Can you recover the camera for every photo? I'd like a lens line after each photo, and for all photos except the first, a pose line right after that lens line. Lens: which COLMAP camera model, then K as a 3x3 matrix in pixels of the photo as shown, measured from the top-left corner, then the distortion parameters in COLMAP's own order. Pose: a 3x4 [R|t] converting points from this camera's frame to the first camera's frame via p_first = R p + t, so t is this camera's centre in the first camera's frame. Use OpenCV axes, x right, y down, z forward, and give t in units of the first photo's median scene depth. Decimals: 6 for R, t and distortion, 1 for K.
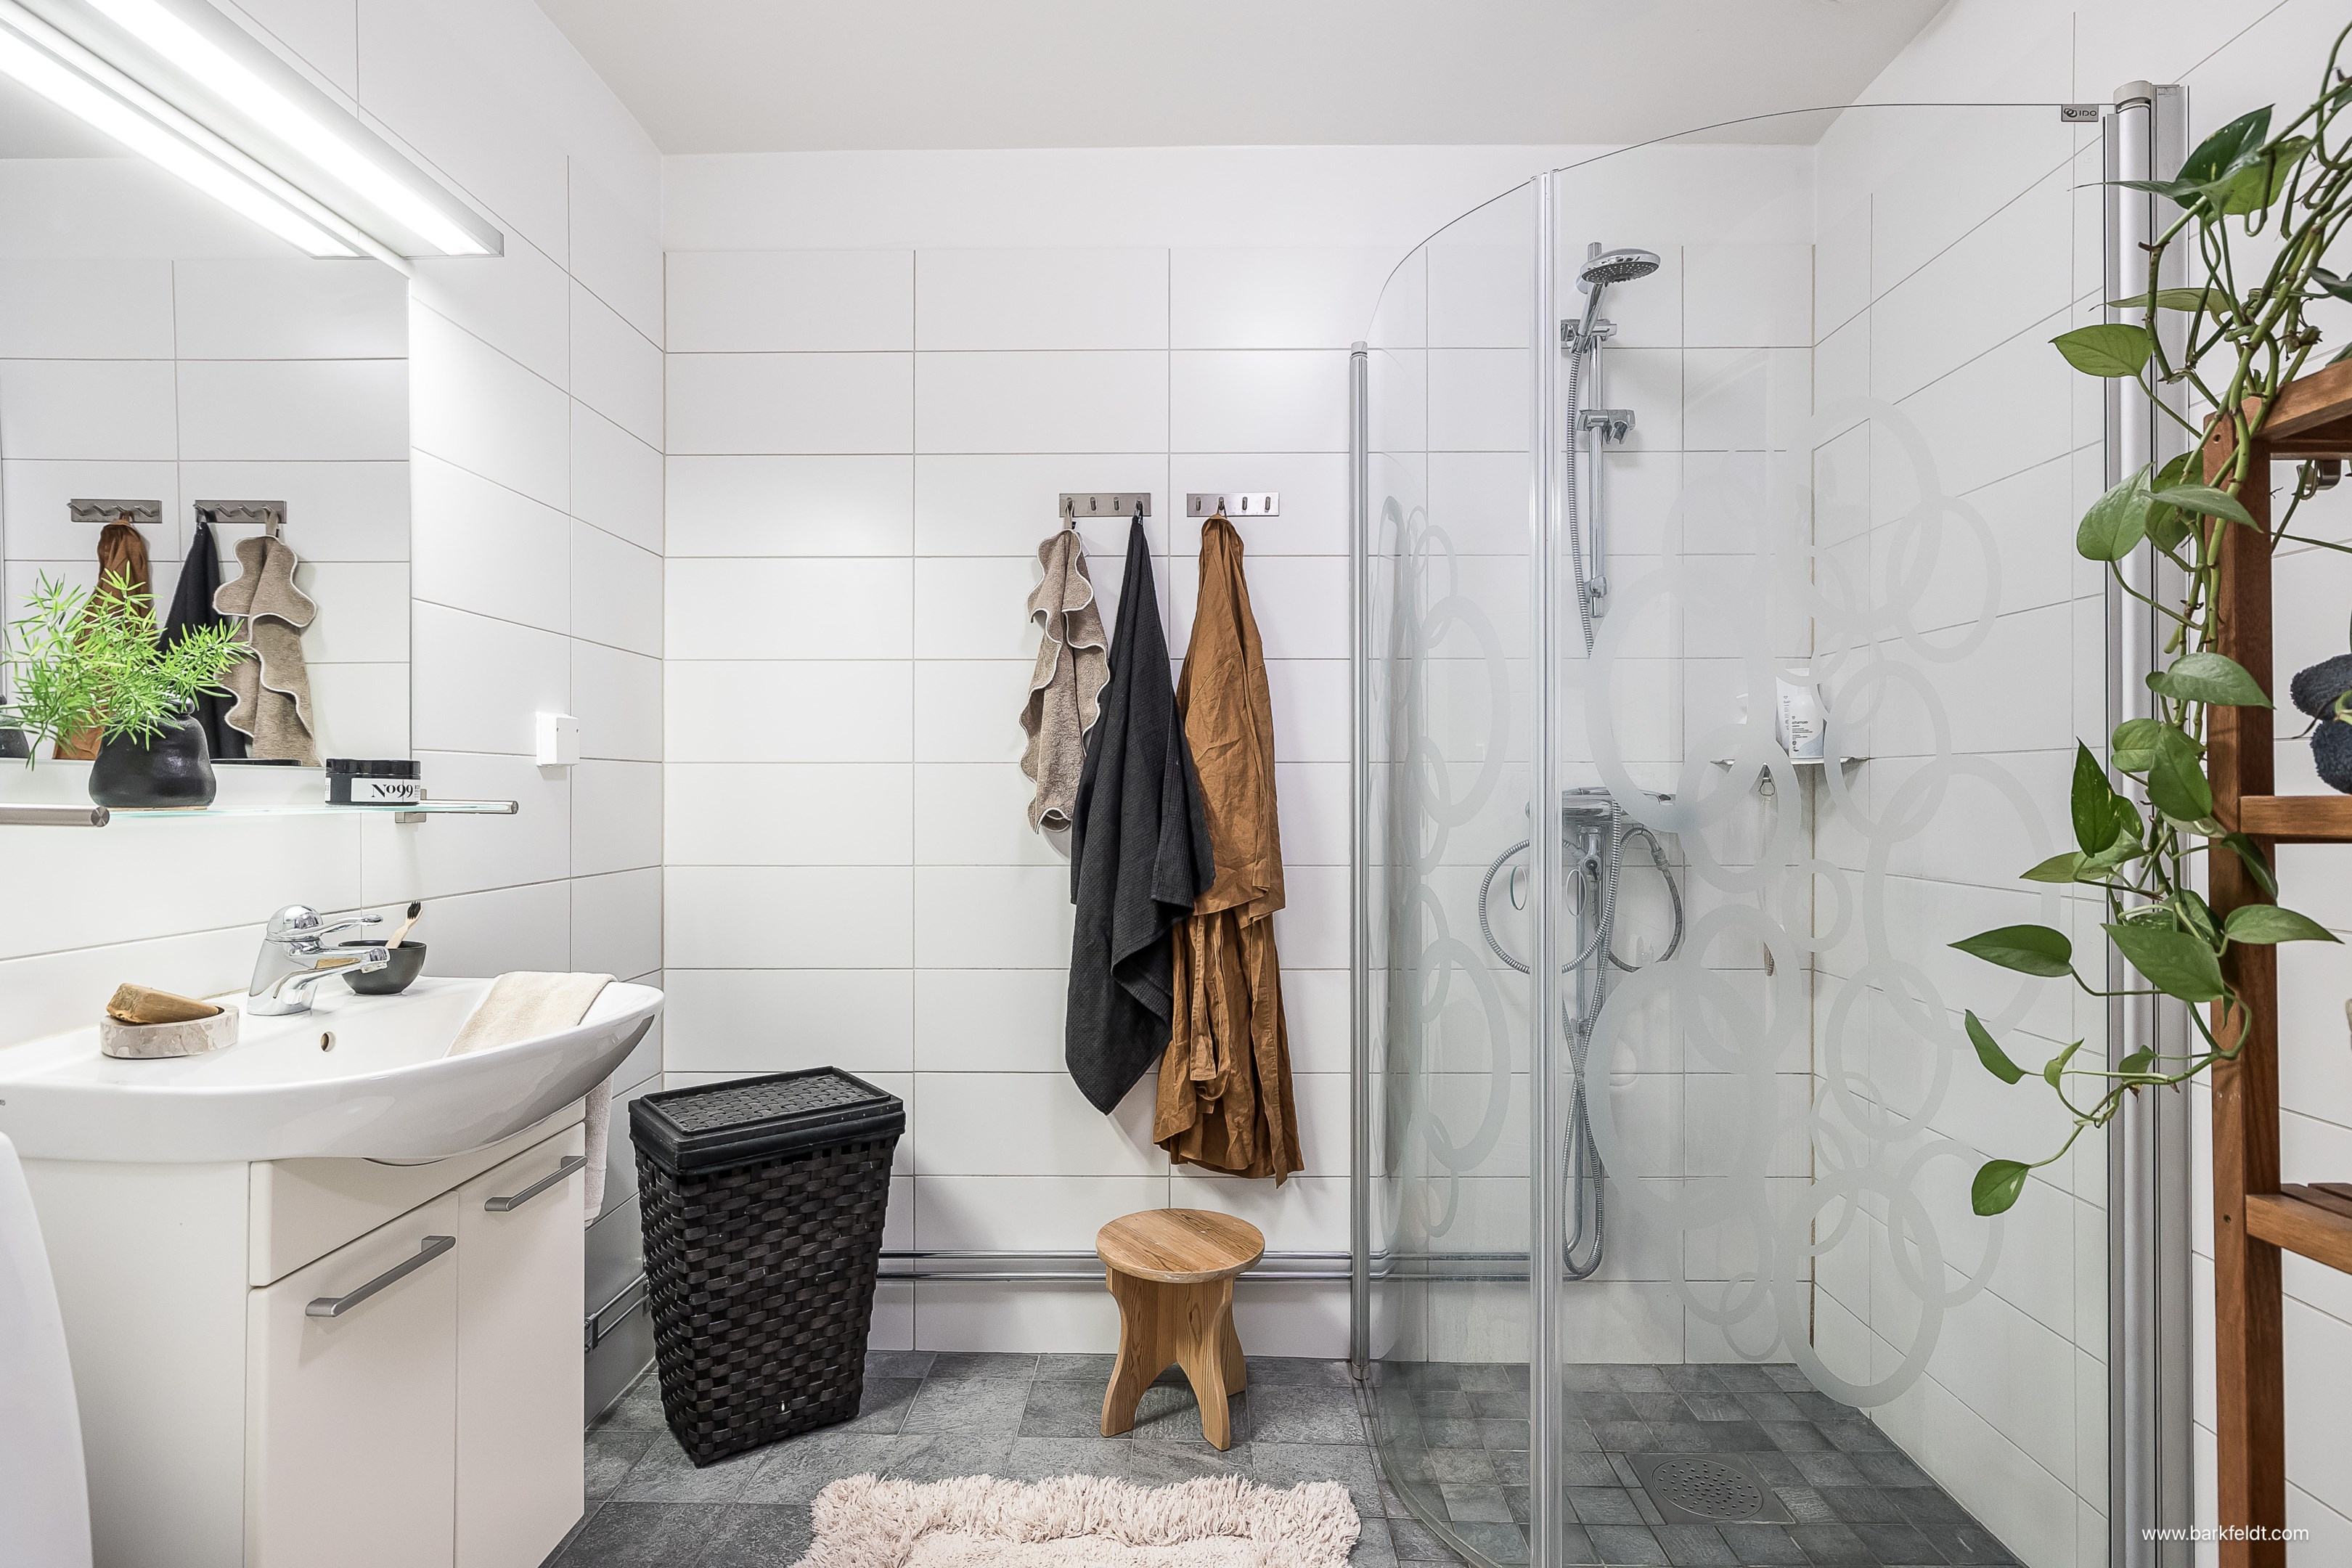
lens RADIAL K [[1258.3, 0, 1176.0], [0, 1258.3, 784.0], [0, 0, 1]] dist [0.000139, -0.000220]
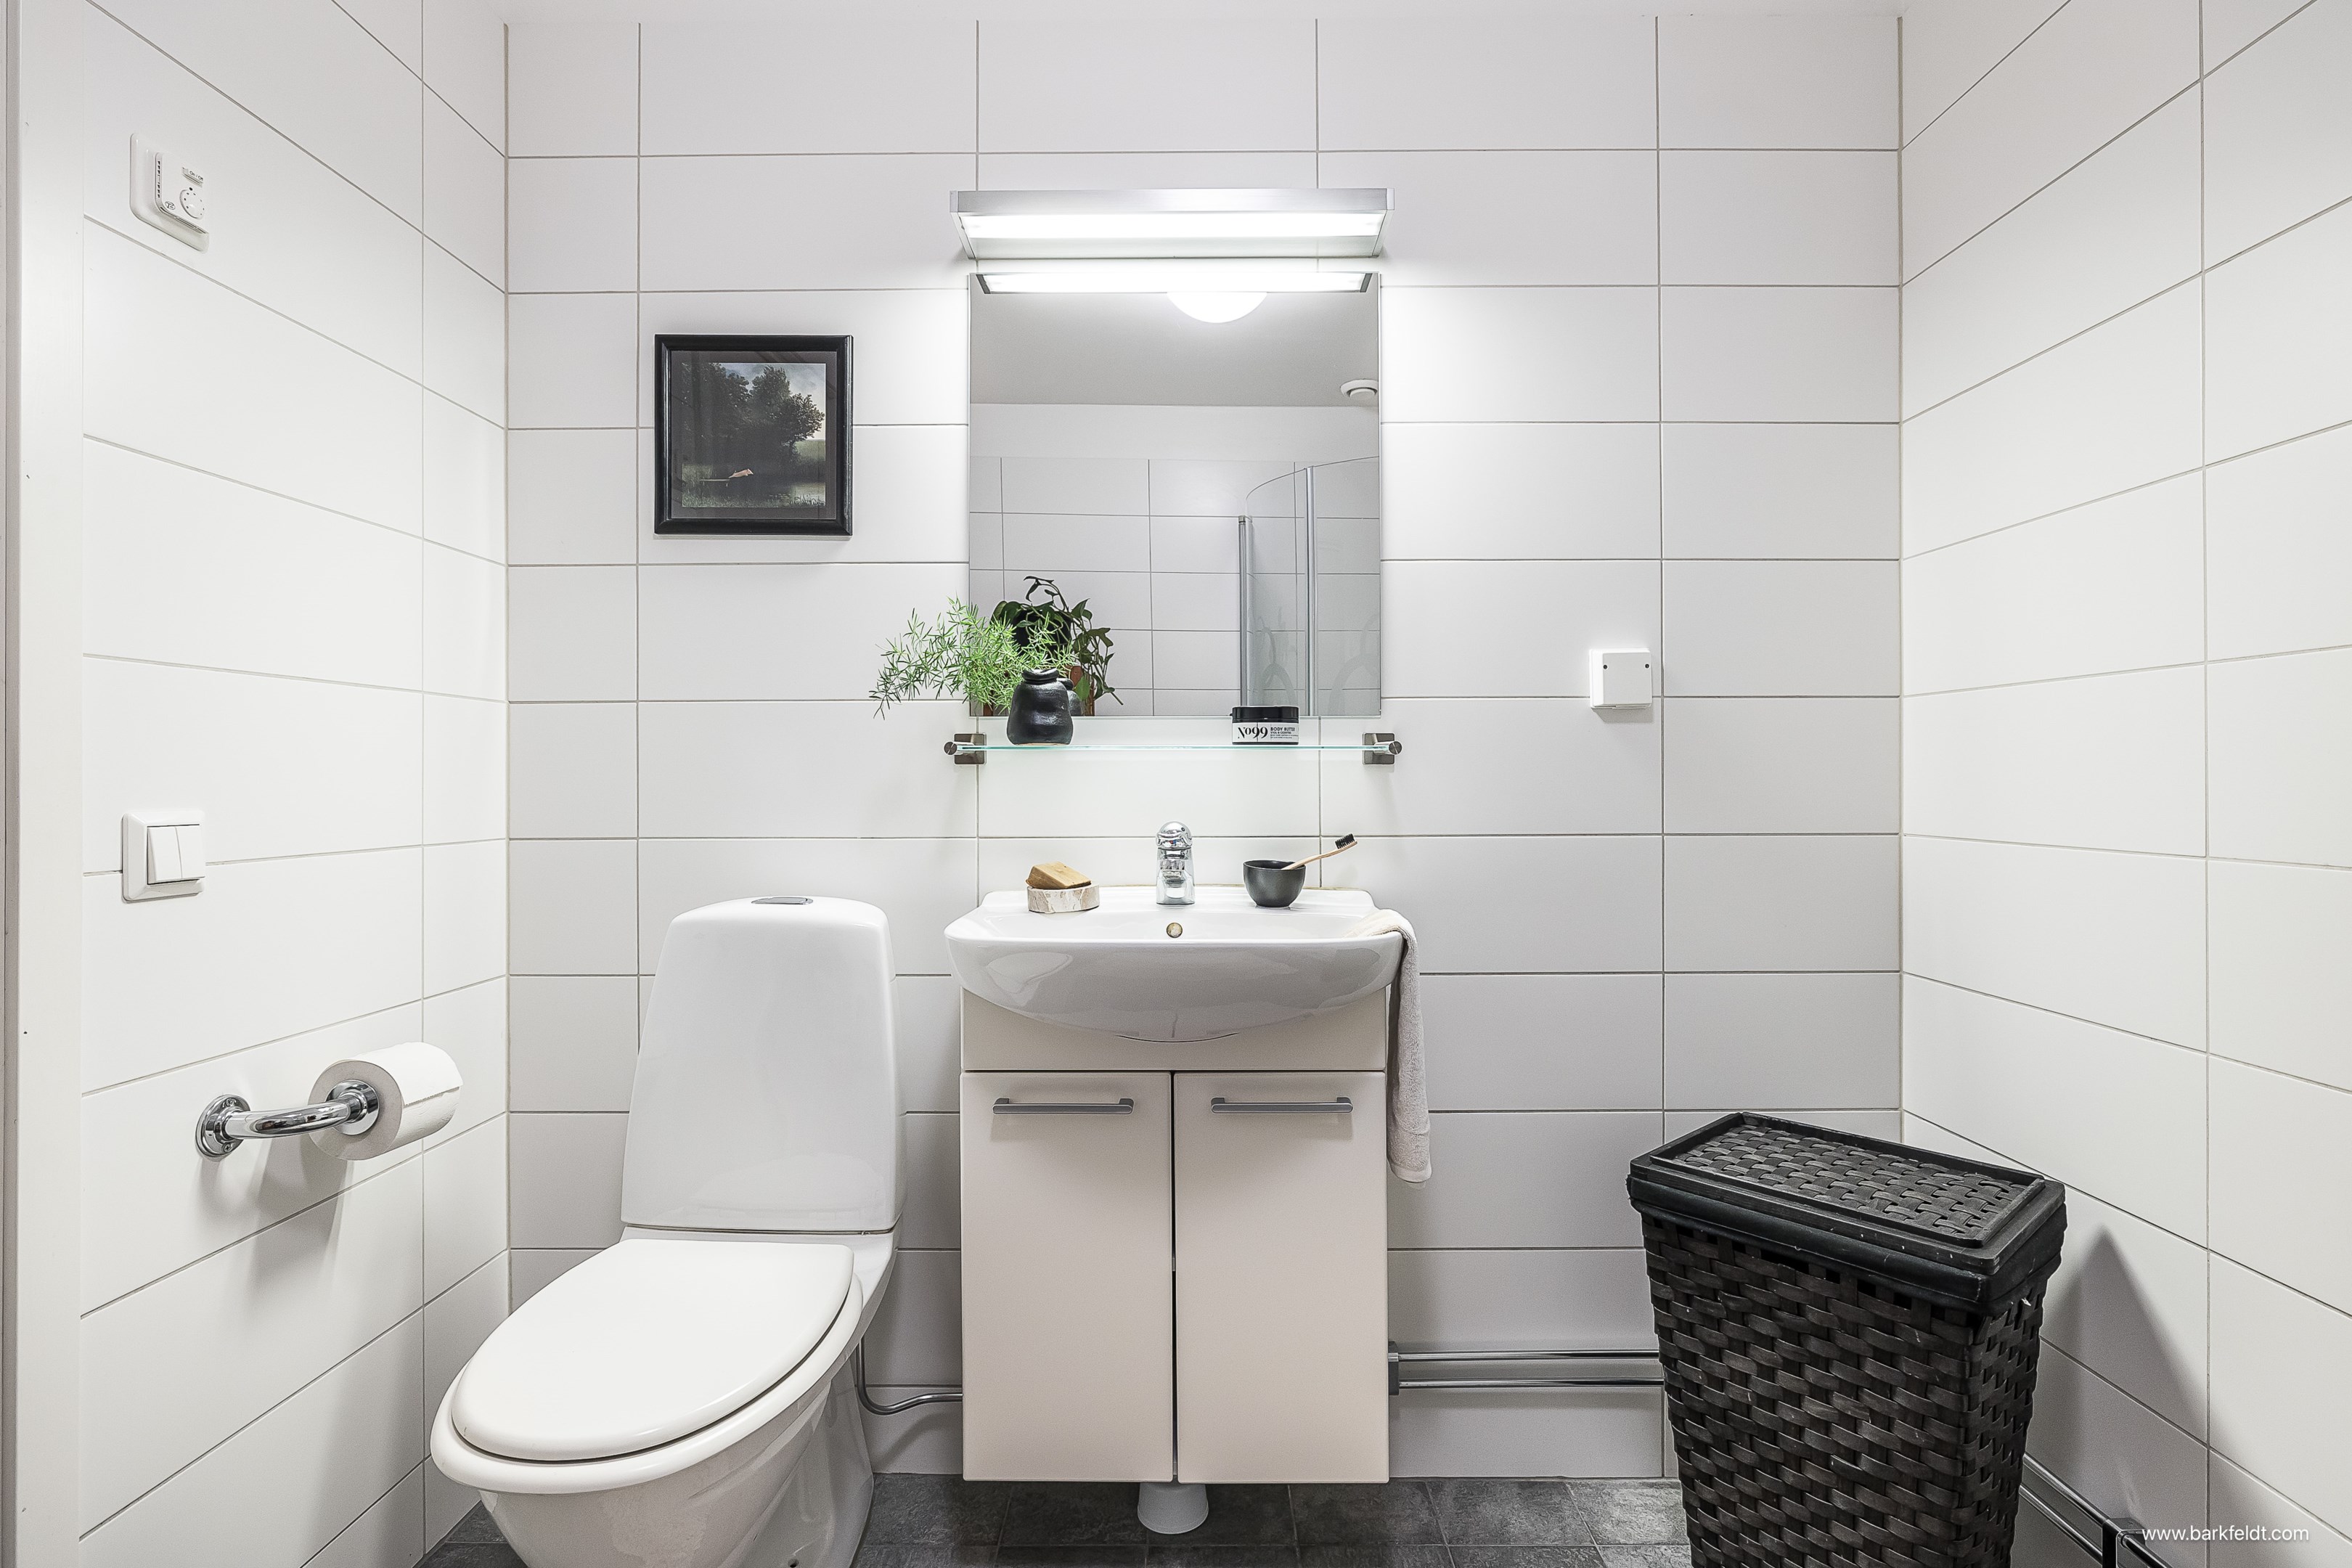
lens RADIAL K [[1144.8, 0, 1181.2], [0, 1144.8, 769.1], [0, 0, 1]] dist [0.000868, 0.000513]
pose [[0.001034, -0.007767, -0.999969, 0.322303], [0.005611, 0.999954, -0.007761, 0.034533], [0.999984, -0.005603, 0.001078, 0.676292]]
